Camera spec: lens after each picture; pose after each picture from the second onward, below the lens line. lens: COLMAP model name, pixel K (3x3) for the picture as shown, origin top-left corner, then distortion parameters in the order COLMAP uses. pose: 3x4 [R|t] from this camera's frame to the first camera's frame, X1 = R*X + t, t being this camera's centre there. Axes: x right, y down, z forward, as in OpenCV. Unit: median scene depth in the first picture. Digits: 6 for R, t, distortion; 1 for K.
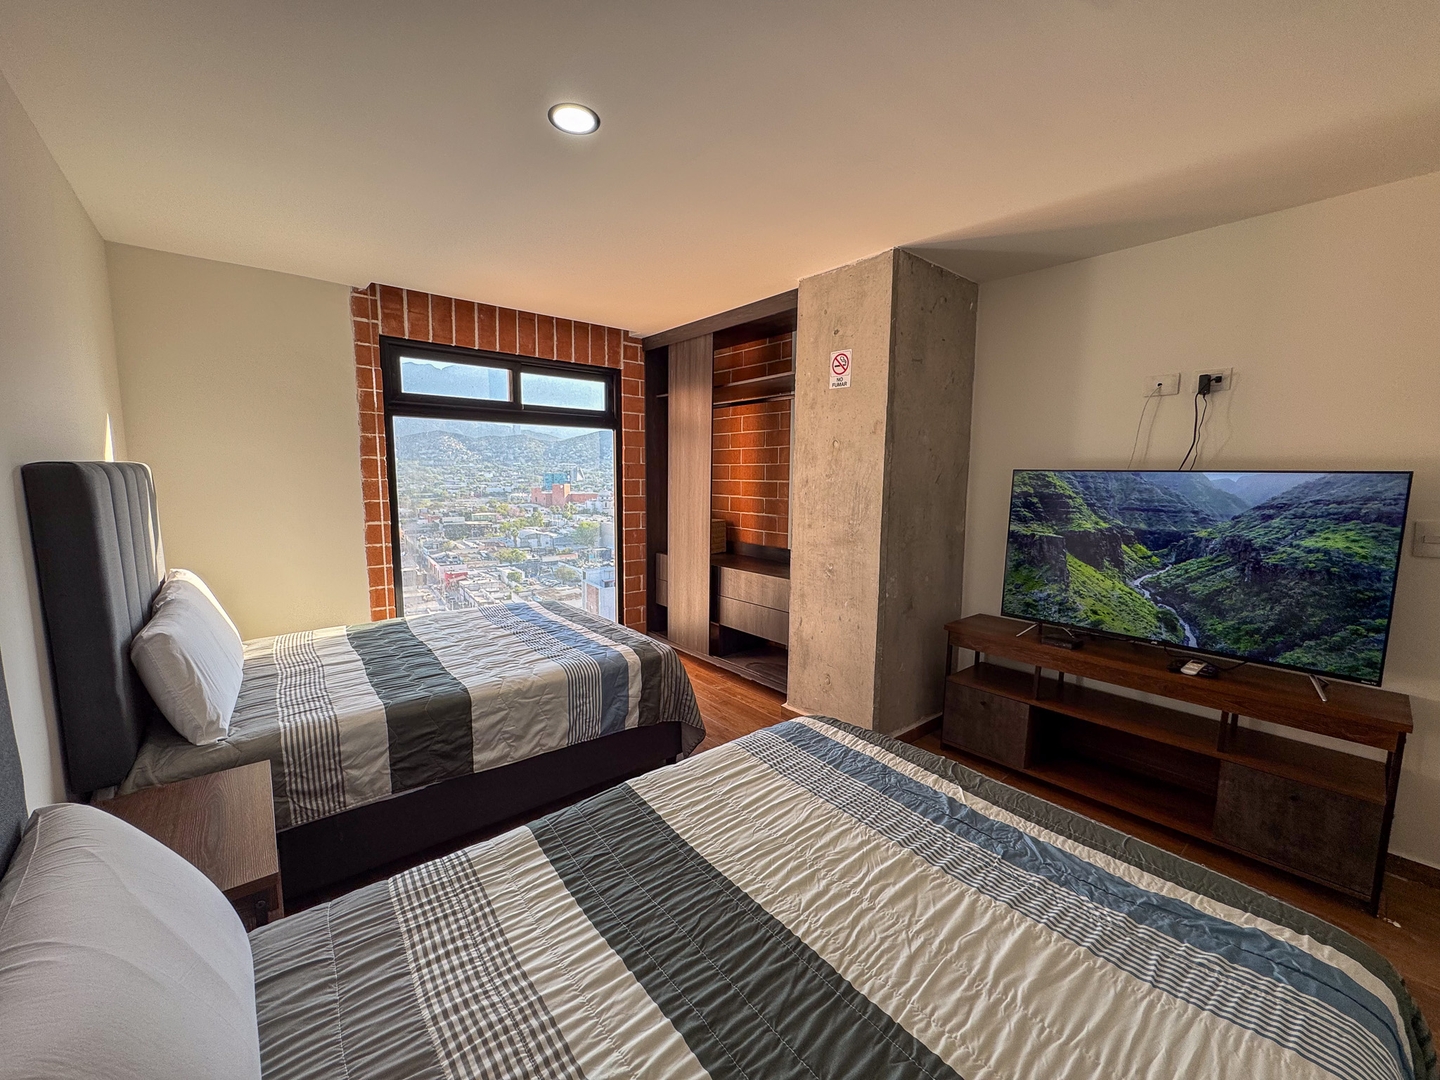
lens RADIAL K [[572.9, 0, 720.0], [0, 572.9, 540.0], [0, 0, 1]] dist [-0.005104, -0.000001]
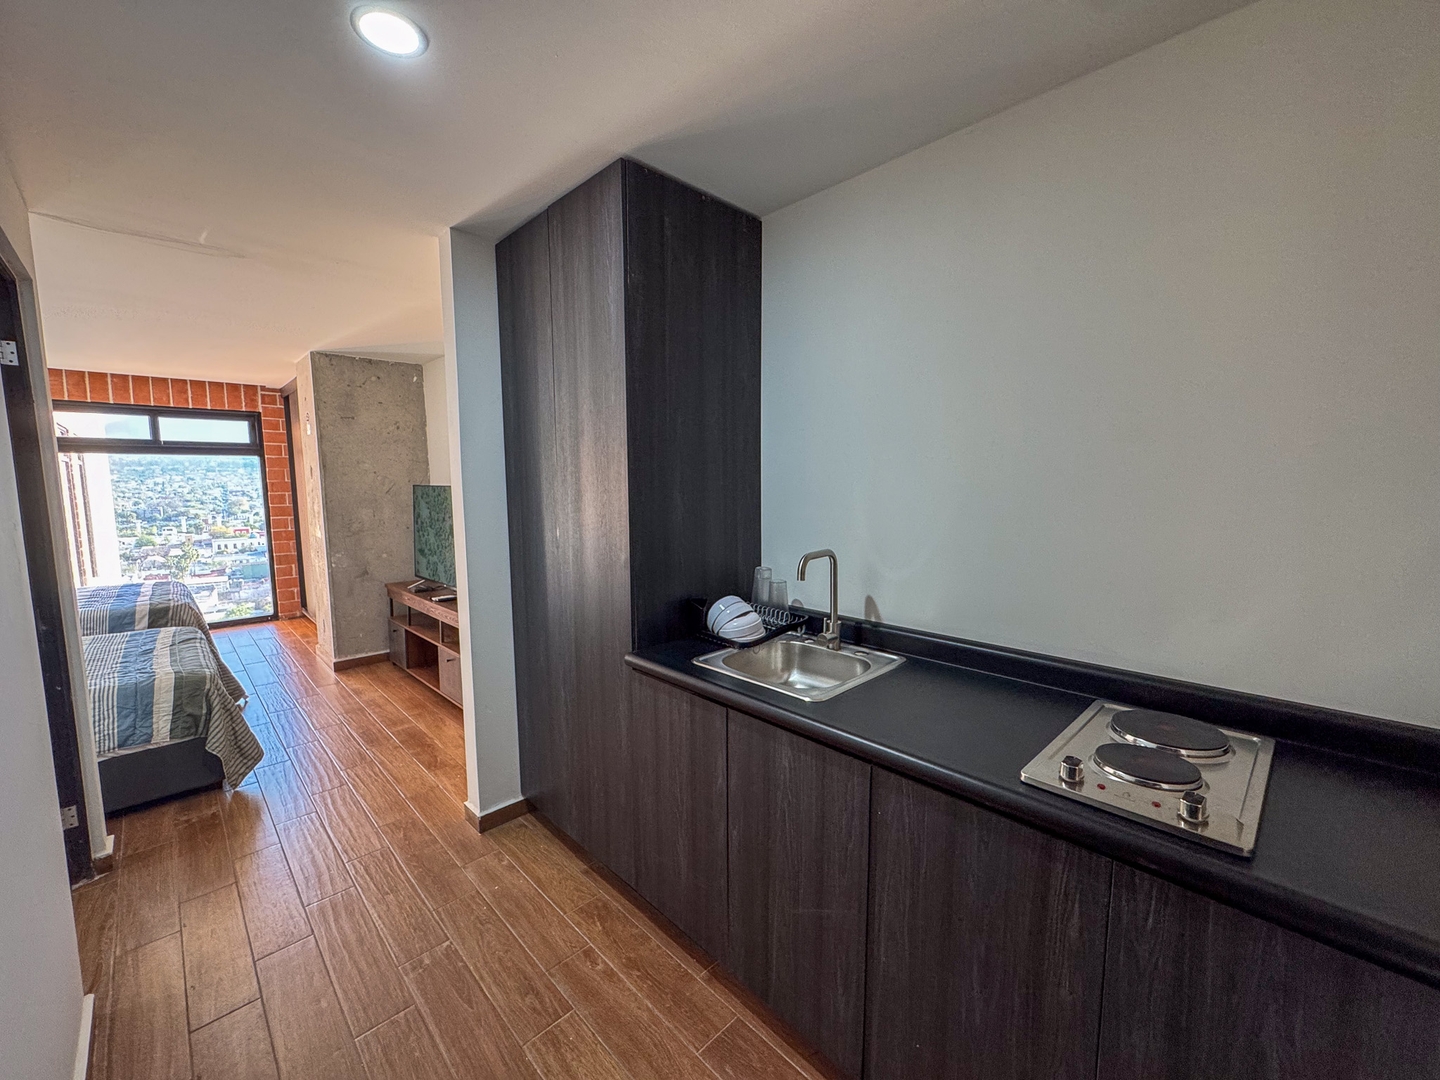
lens RADIAL K [[572.9, 0, 720.0], [0, 572.9, 540.0], [0, 0, 1]] dist [-0.005104, -0.000001]
pose [[0.996277, -0.024161, 0.082753, 1.055872], [0.025057, 0.999638, -0.009807, 0.058950], [-0.082486, 0.011844, 0.996522, -0.572310]]
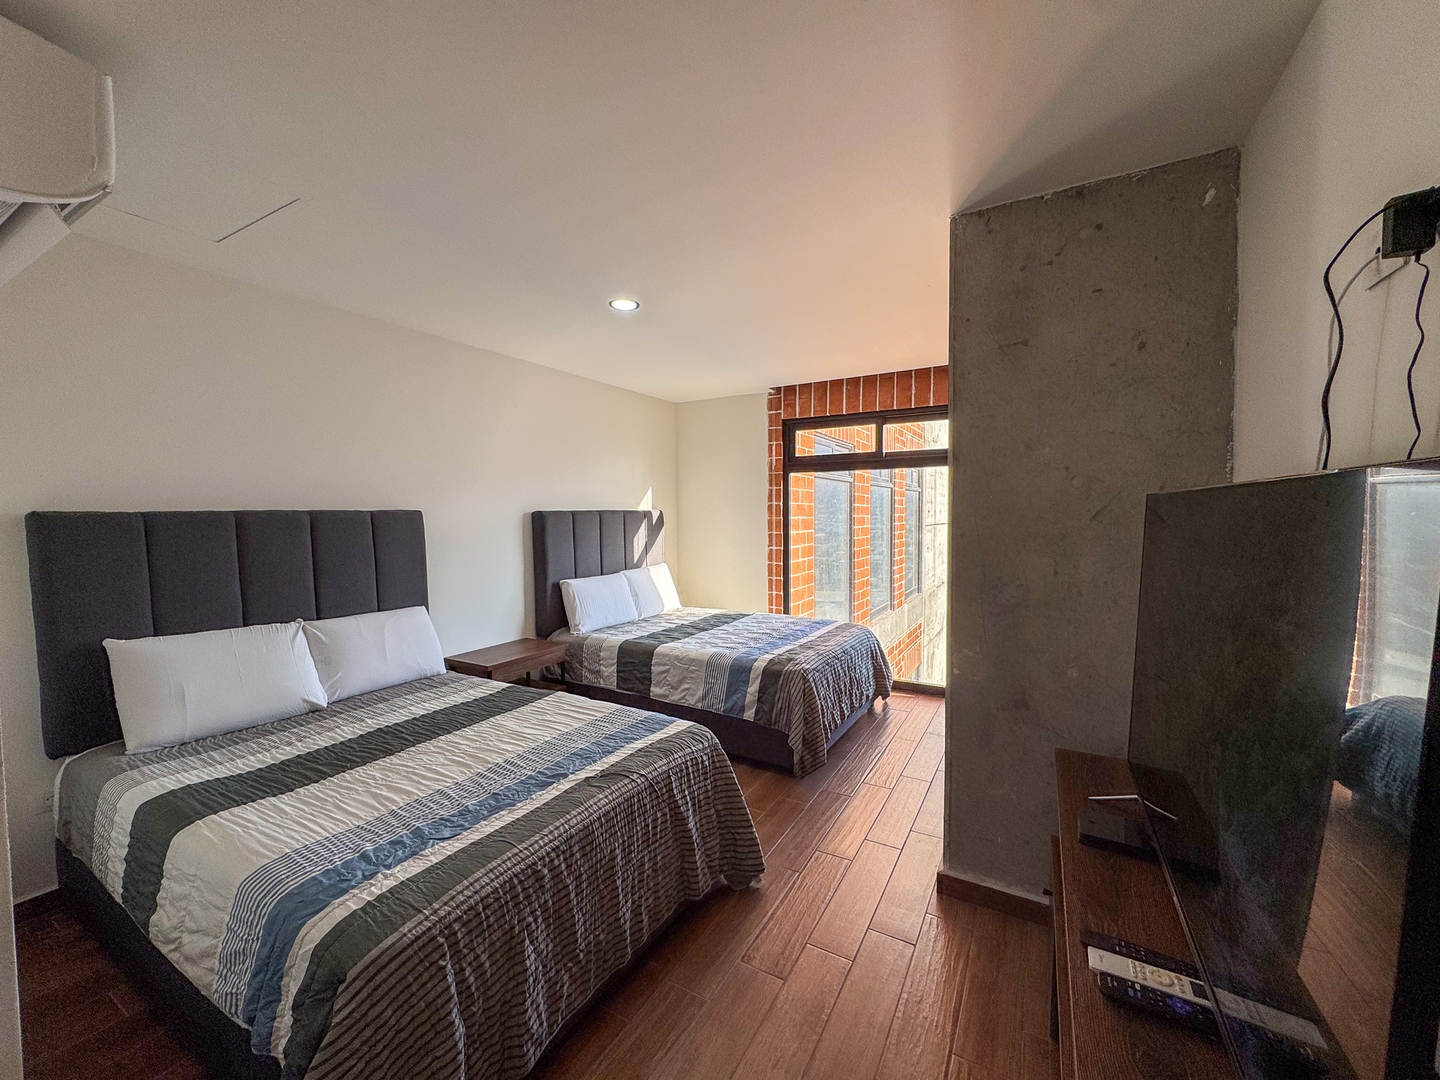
lens RADIAL K [[572.9, 0, 720.0], [0, 572.9, 540.0], [0, 0, 1]] dist [-0.005104, -0.000001]
pose [[0.343648, 0.032279, -0.938543, 0.750084], [-0.099606, 0.995024, -0.002249, -0.034110], [0.933801, 0.094257, 0.345154, 0.382732]]
